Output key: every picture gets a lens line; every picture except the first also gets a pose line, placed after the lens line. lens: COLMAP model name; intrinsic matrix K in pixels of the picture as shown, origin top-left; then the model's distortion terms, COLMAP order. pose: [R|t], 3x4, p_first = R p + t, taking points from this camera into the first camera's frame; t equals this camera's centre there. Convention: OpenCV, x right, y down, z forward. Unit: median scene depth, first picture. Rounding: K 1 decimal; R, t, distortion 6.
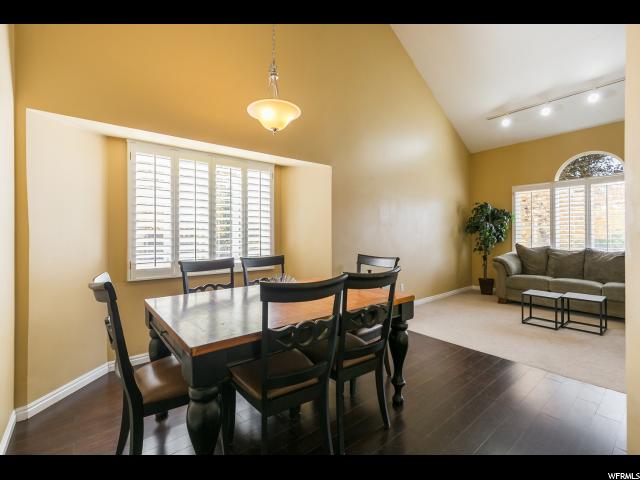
lens RADIAL K [[297.4, 0, 329.7], [0, 297.4, 235.3], [0, 0, 1]] dist [0.003239, 0.000235]
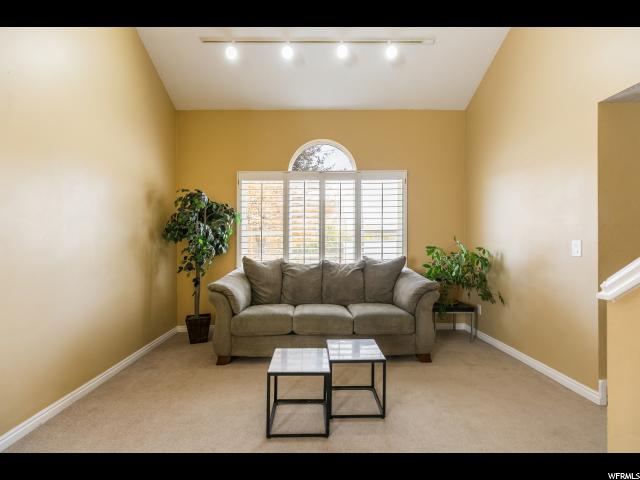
lens RADIAL K [[297.4, 0, 329.7], [0, 297.4, 235.3], [0, 0, 1]] dist [0.003239, 0.000235]
pose [[0.634621, 0.016133, 0.772655, 0.235427], [0.001613, 0.999752, -0.022200, -0.004596], [-0.772822, 0.015335, 0.634438, 0.426312]]
